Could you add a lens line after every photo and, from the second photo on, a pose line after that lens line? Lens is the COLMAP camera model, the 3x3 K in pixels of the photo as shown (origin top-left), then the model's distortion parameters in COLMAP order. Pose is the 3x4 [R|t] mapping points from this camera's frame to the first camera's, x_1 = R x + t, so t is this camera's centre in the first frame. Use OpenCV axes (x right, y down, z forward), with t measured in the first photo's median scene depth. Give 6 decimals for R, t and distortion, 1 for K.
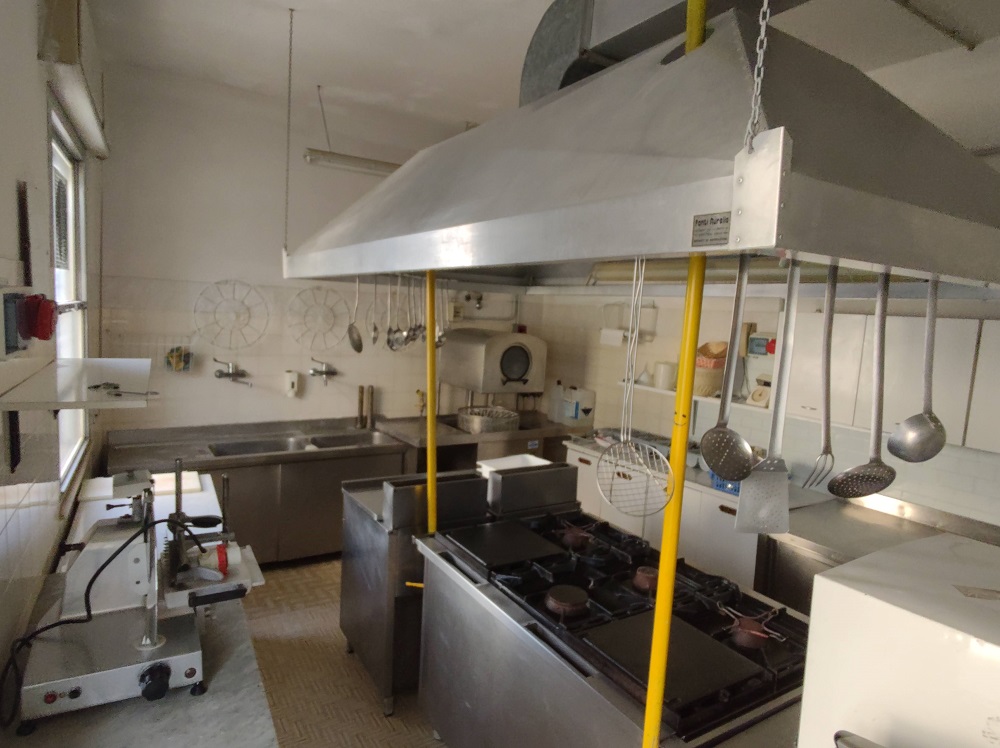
lens RADIAL K [[606.4, 0, 499.2], [0, 606.4, 373.8], [0, 0, 1]] dist [0.006966, -0.008276]
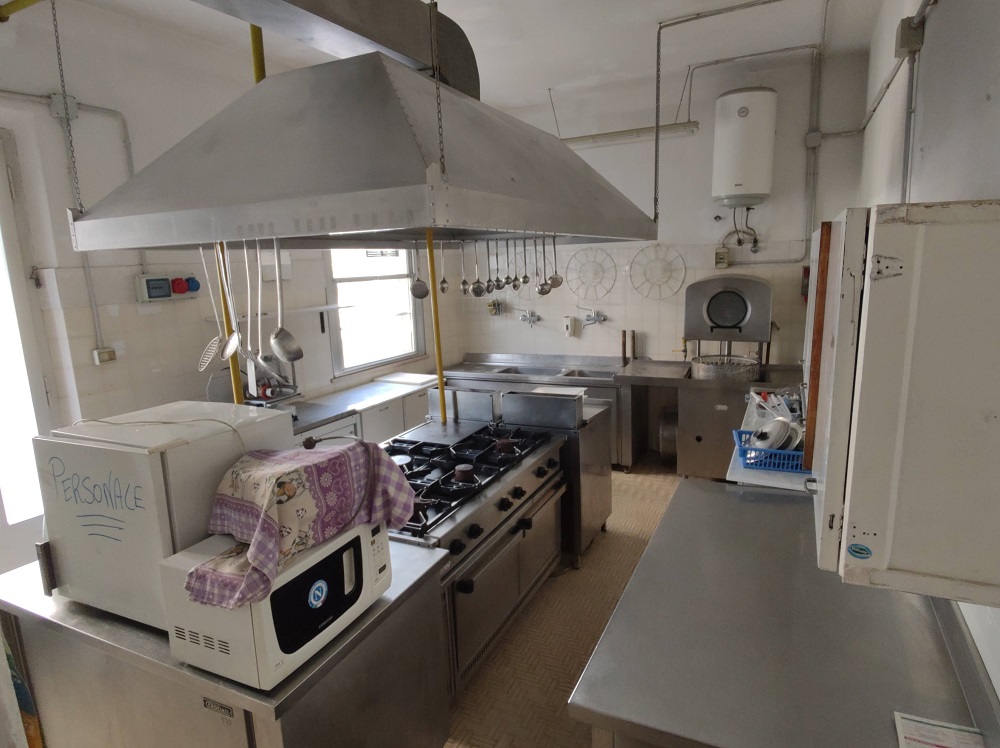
lens RADIAL K [[606.4, 0, 505.2], [0, 606.4, 372.3], [0, 0, 1]] dist [0.006966, -0.008276]
pose [[0.534598, 0.080616, -0.841252, 0.628195], [-0.025986, 0.996537, 0.078983, 0.014595], [0.844707, -0.020363, 0.534842, 0.191119]]
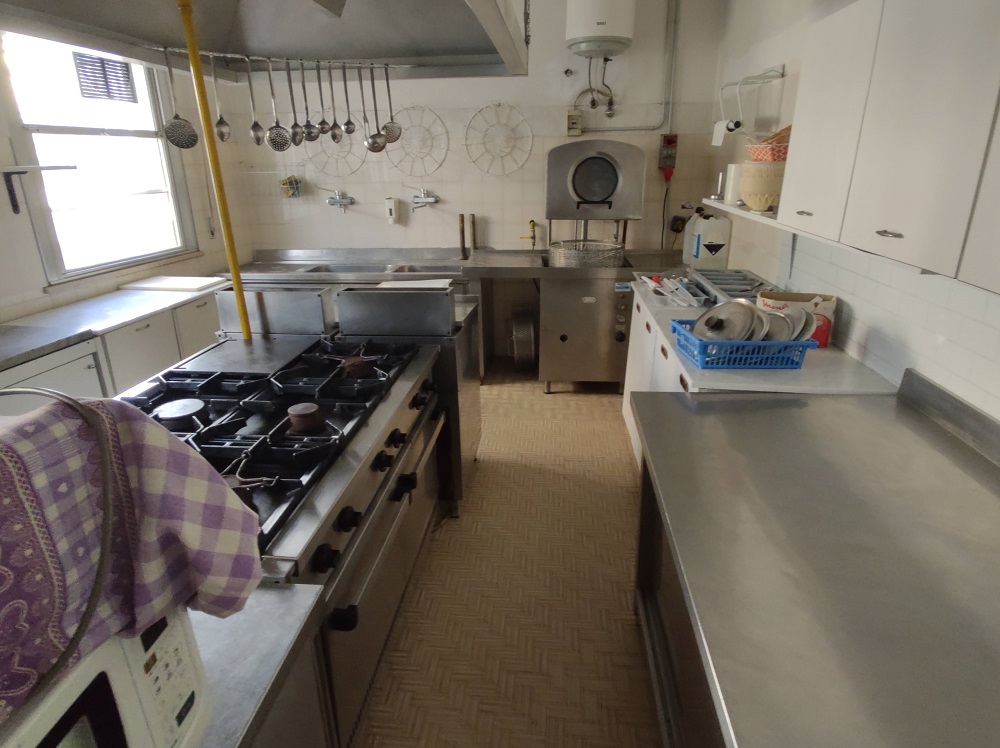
lens RADIAL K [[606.4, 0, 503.4], [0, 606.4, 369.4], [0, 0, 1]] dist [0.006966, -0.008276]
pose [[0.787361, 0.138738, -0.600679, 0.428050], [-0.007908, 0.976541, 0.215184, 0.052397], [0.616442, -0.164677, 0.769988, 0.269501]]
